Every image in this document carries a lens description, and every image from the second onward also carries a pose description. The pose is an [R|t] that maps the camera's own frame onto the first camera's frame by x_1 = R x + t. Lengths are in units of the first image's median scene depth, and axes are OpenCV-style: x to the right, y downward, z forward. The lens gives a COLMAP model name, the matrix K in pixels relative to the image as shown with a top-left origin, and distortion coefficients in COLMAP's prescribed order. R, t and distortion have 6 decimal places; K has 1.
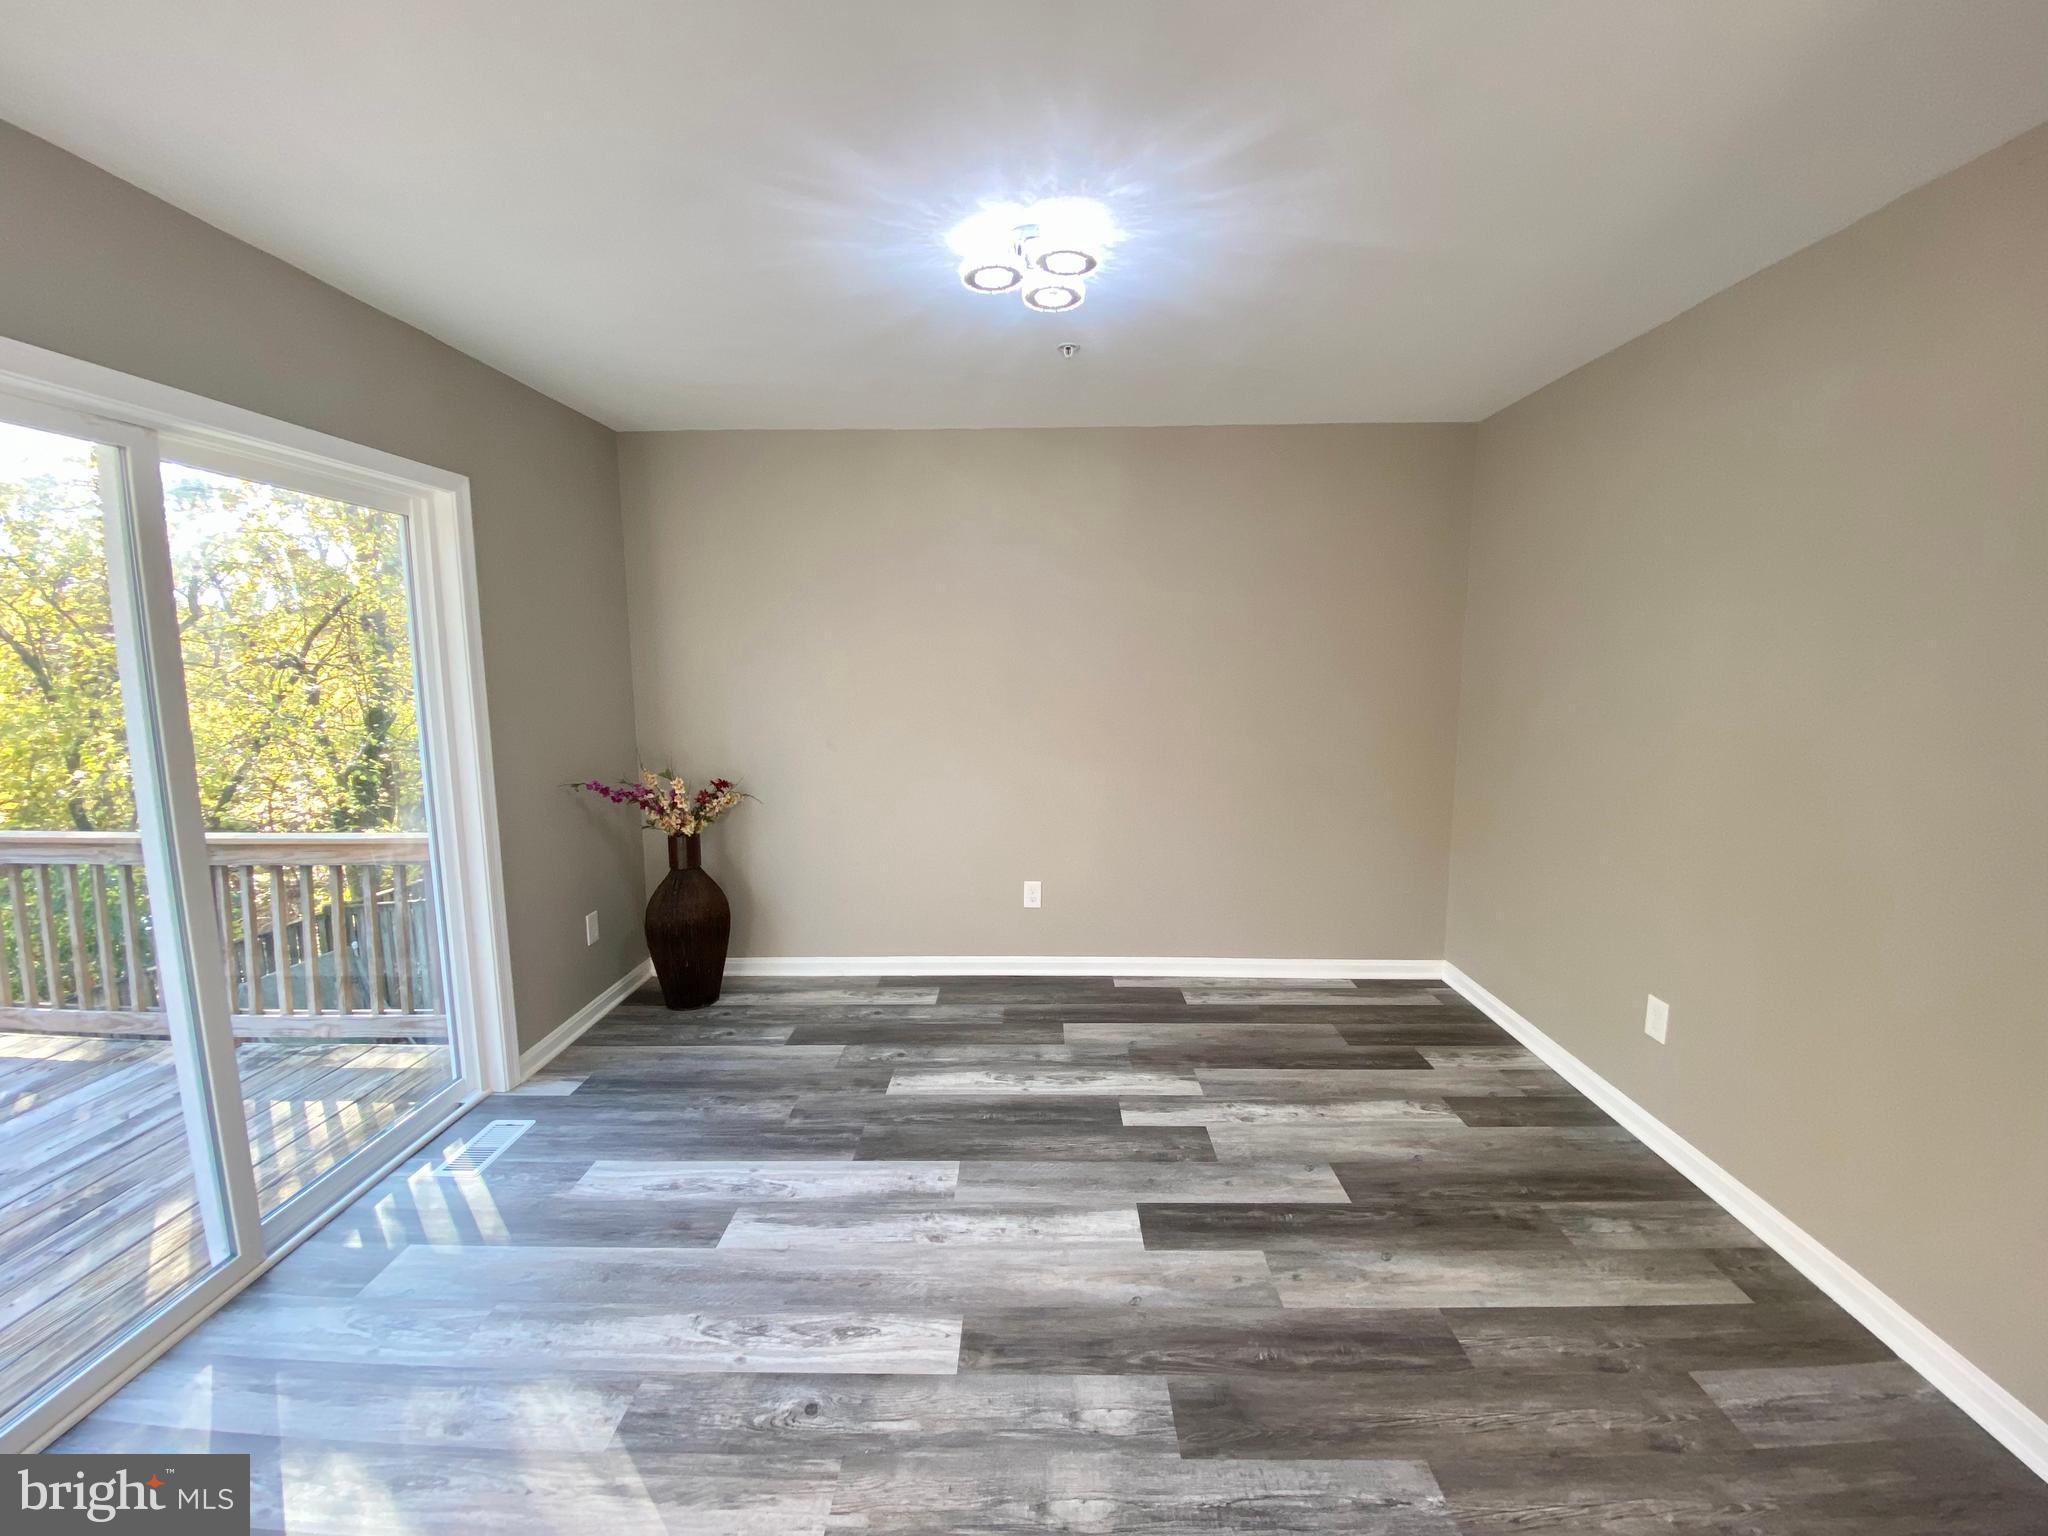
lens RADIAL K [[833.3, 0, 1023.8], [0, 833.3, 755.9], [0, 0, 1]] dist [0.015048, -0.015770]
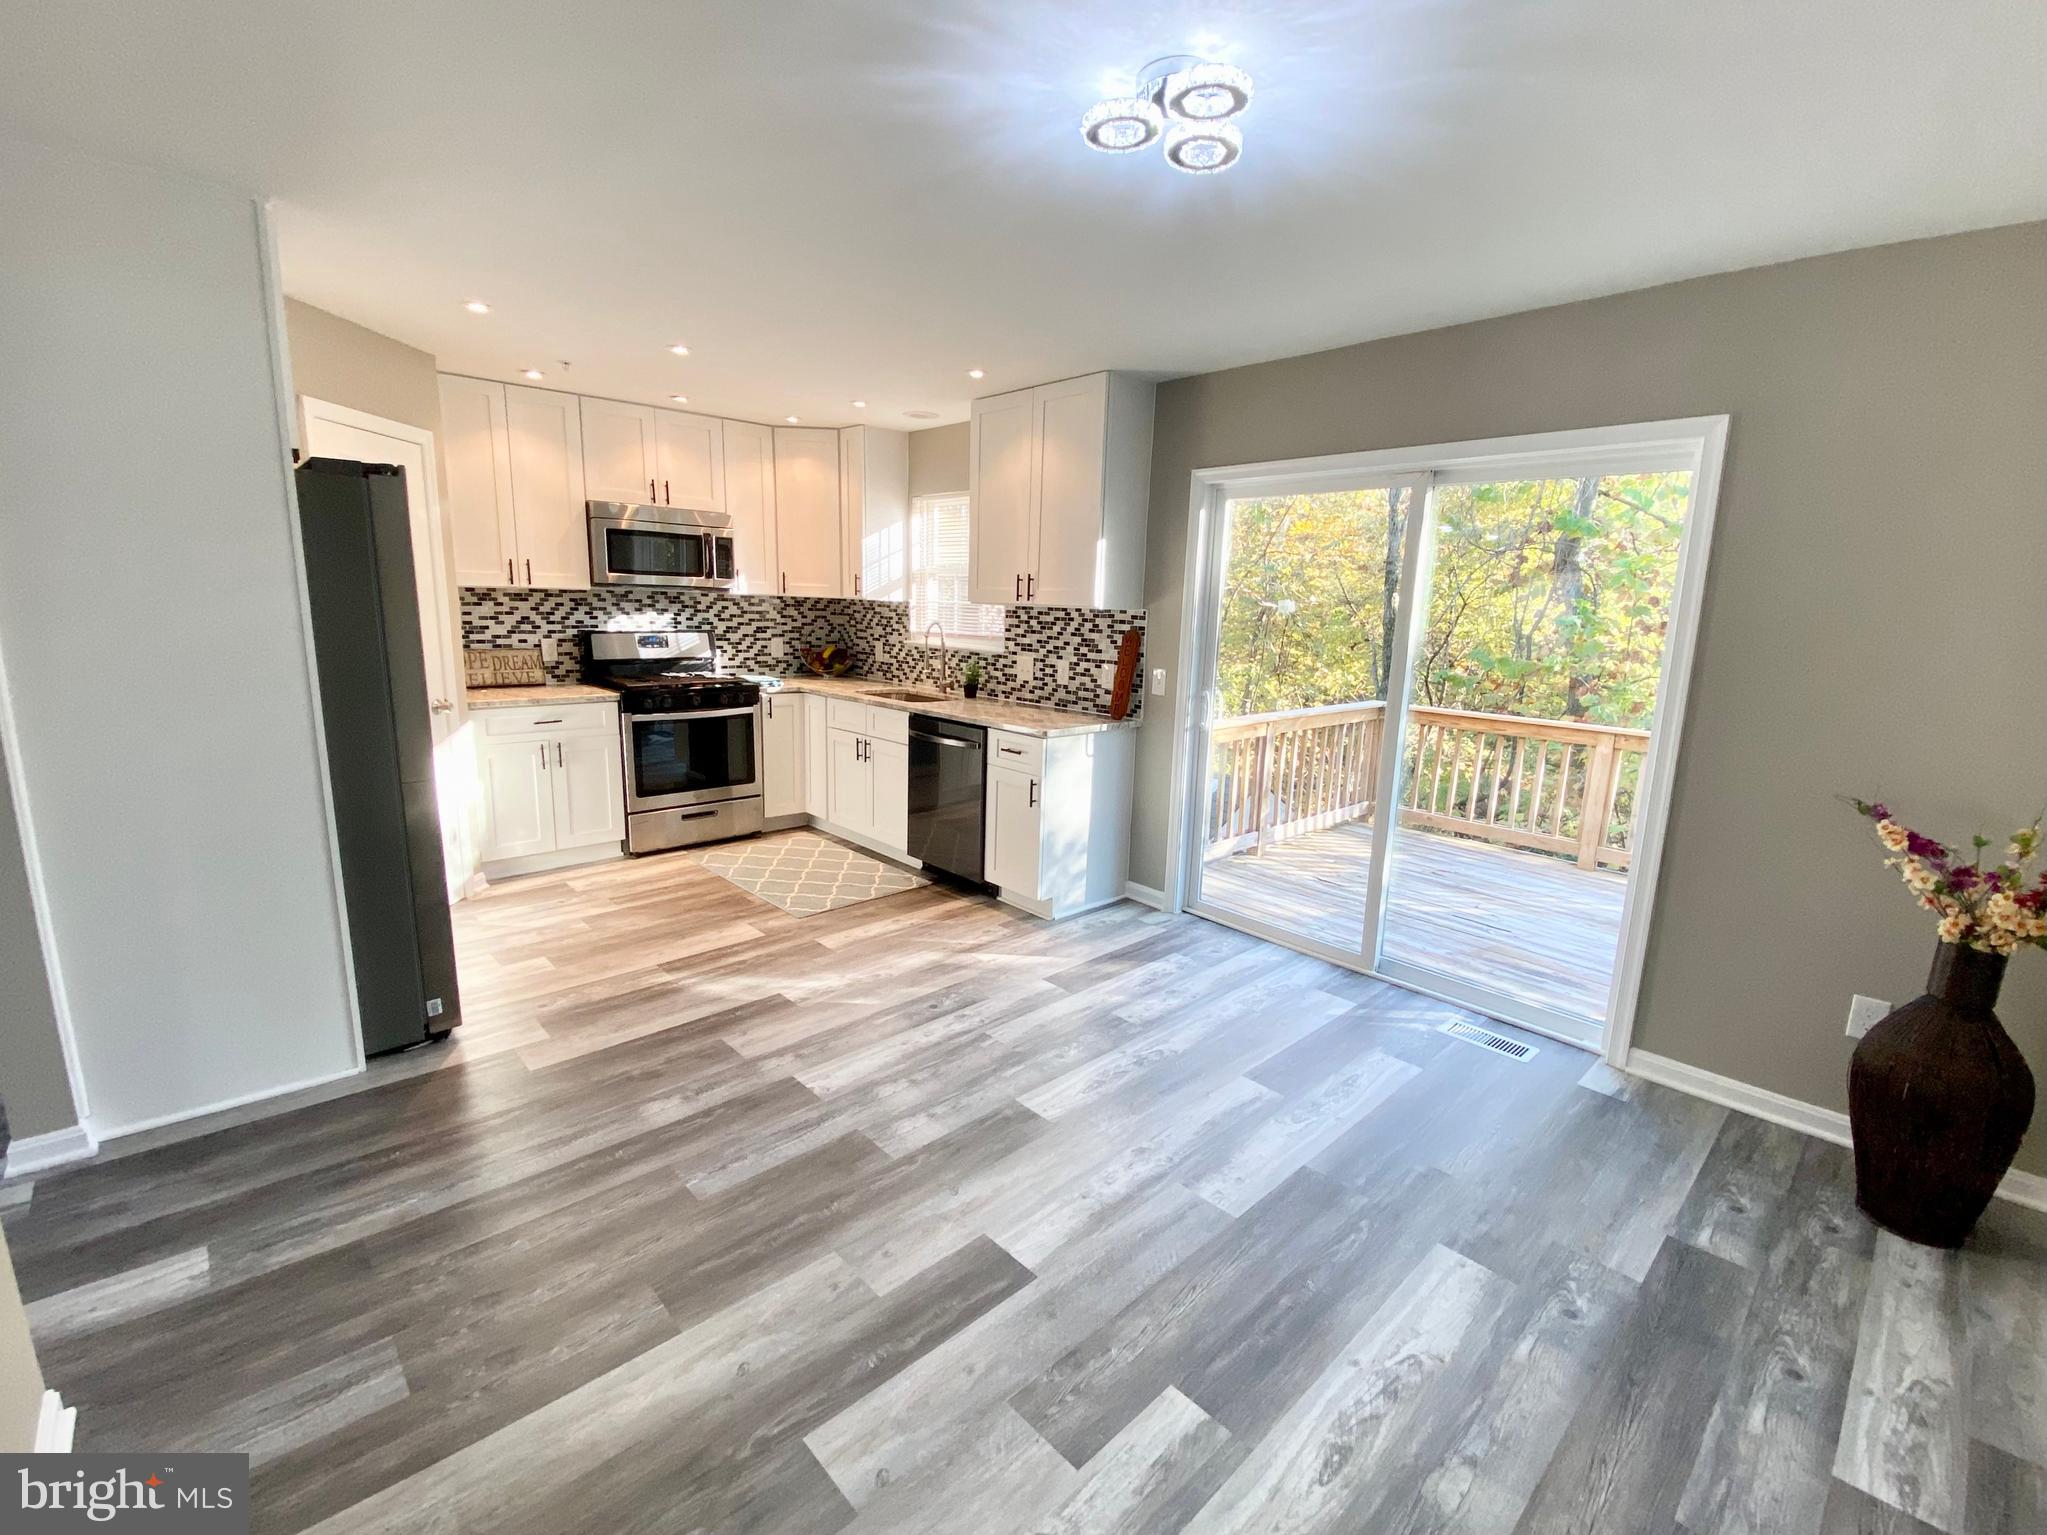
lens RADIAL K [[892.3, 0, 1041.6], [0, 892.3, 764.8], [0, 0, 1]] dist [0.025792, -0.003352]
pose [[-0.705377, 0.115299, -0.699392, 0.716122], [-0.105681, 0.958548, 0.264608, -0.187276], [0.700910, 0.260561, -0.663953, 1.509610]]
